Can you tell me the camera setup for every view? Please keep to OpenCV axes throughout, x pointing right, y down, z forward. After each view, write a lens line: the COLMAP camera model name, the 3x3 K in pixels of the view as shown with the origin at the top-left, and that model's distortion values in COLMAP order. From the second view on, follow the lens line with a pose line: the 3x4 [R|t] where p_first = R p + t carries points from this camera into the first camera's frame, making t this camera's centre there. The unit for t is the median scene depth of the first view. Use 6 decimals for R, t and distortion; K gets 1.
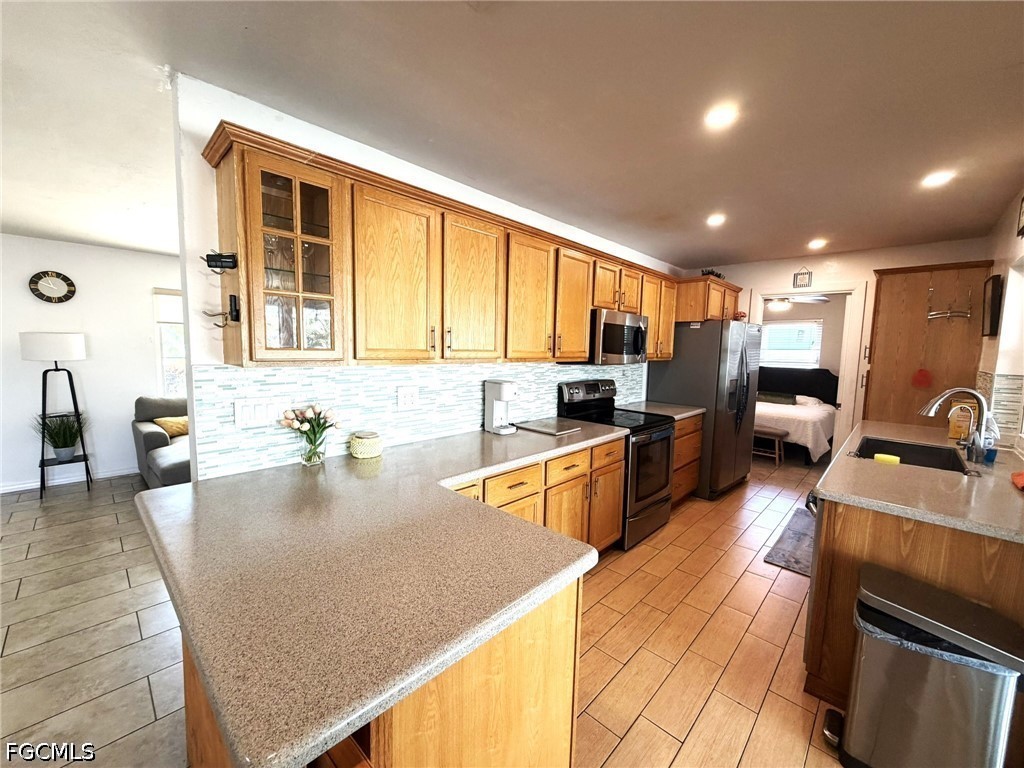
lens RADIAL K [[410.7, 0, 508.2], [0, 410.7, 385.5], [0, 0, 1]] dist [-0.000249, 0.000481]
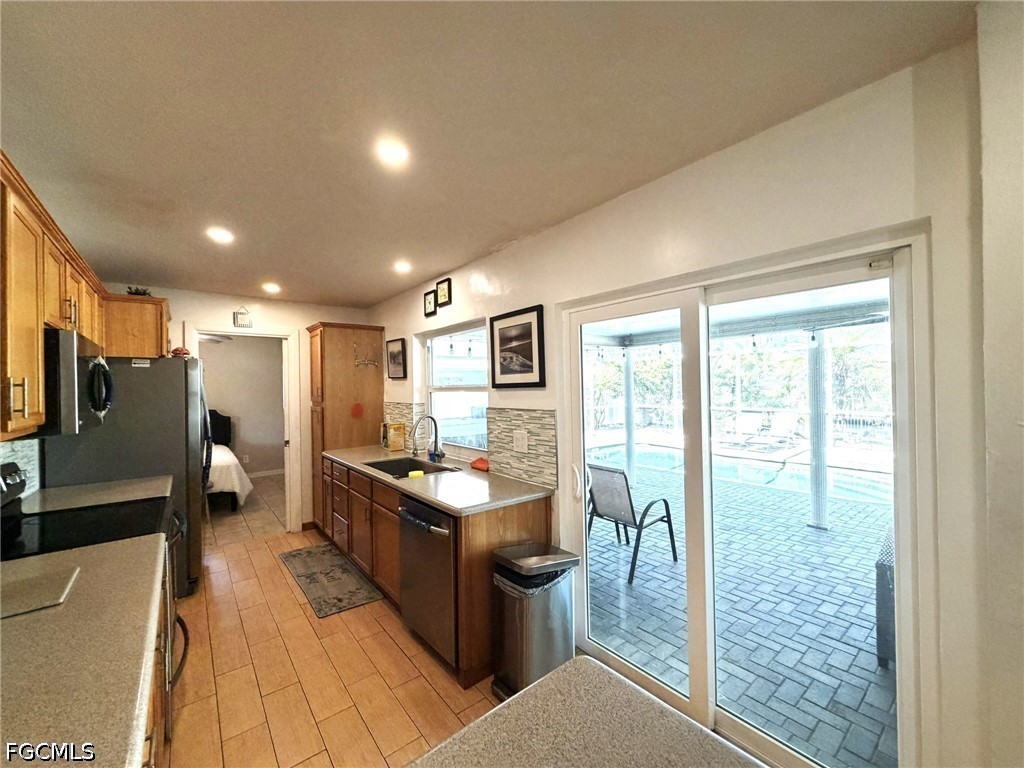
lens RADIAL K [[410.7, 0, 508.2], [0, 410.7, 385.5], [0, 0, 1]] dist [-0.000249, 0.000481]
pose [[0.132664, -0.022047, 0.990916, -0.173786], [0.112651, 0.993610, 0.007026, -0.042103], [-0.984739, 0.110695, 0.134300, 0.291358]]
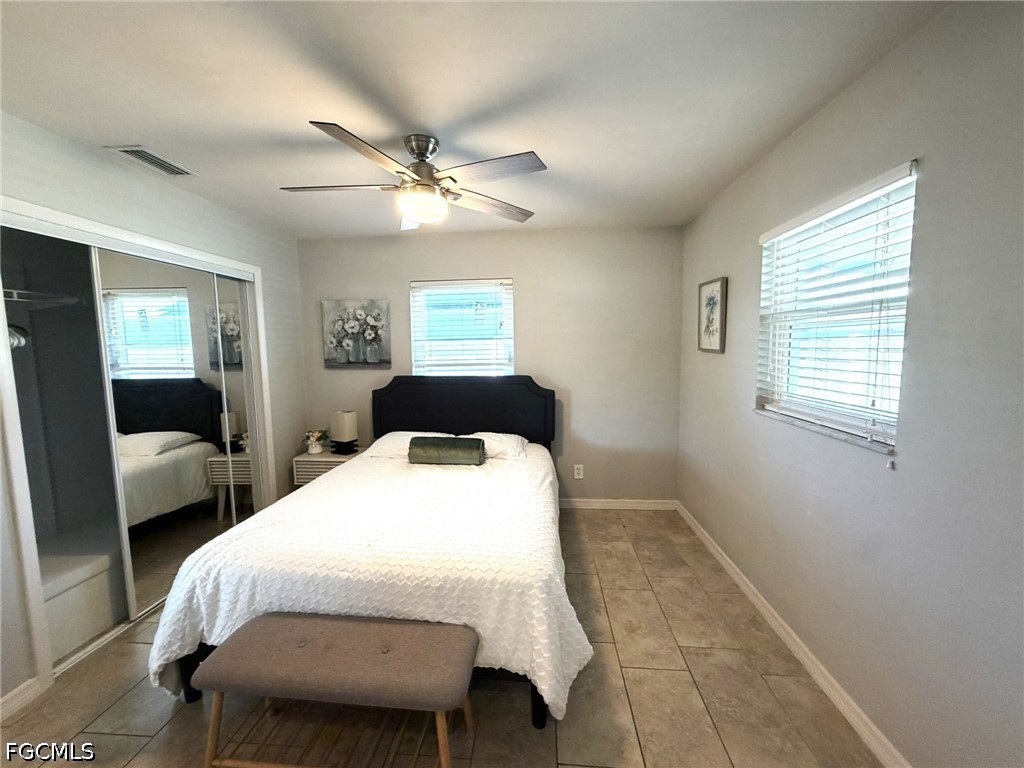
lens RADIAL K [[410.7, 0, 508.2], [0, 410.7, 385.5], [0, 0, 1]] dist [-0.000249, 0.000481]
pose [[0.773163, -0.089226, 0.627899, 0.750571], [0.087200, 0.995607, 0.034105, -0.082709], [-0.628184, 0.028384, 0.777547, 1.066674]]
